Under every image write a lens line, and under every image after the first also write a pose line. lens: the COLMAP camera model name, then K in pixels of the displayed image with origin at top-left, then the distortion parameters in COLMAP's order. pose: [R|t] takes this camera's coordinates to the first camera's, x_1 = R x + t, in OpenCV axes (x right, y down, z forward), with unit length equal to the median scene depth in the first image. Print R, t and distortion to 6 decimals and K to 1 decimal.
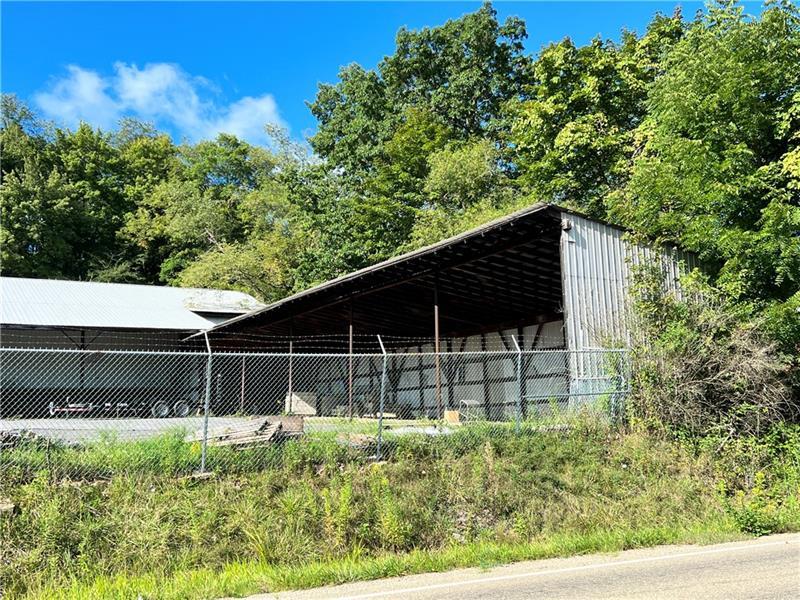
lens RADIAL K [[838.3, 0, 400.0], [0, 838.3, 300.1], [0, 0, 1]] dist [0.048041, 0.000000]
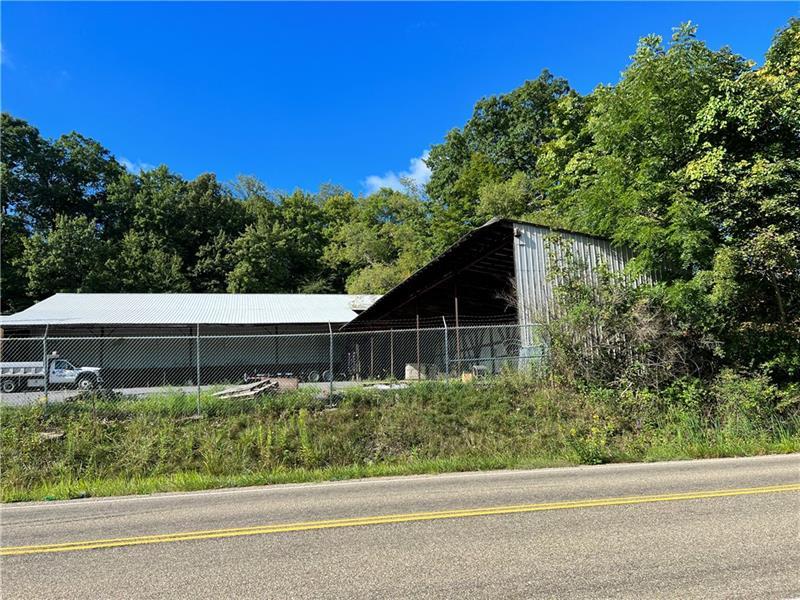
lens RADIAL K [[597.5, 0, 399.5], [0, 597.5, 301.2], [0, 0, 1]] dist [0.050281, -0.050704]
pose [[0.964367, -0.048810, -0.260026, 0.129841], [0.049455, 0.998768, -0.004064, 0.007187], [0.259904, -0.008940, 0.965593, 0.016669]]
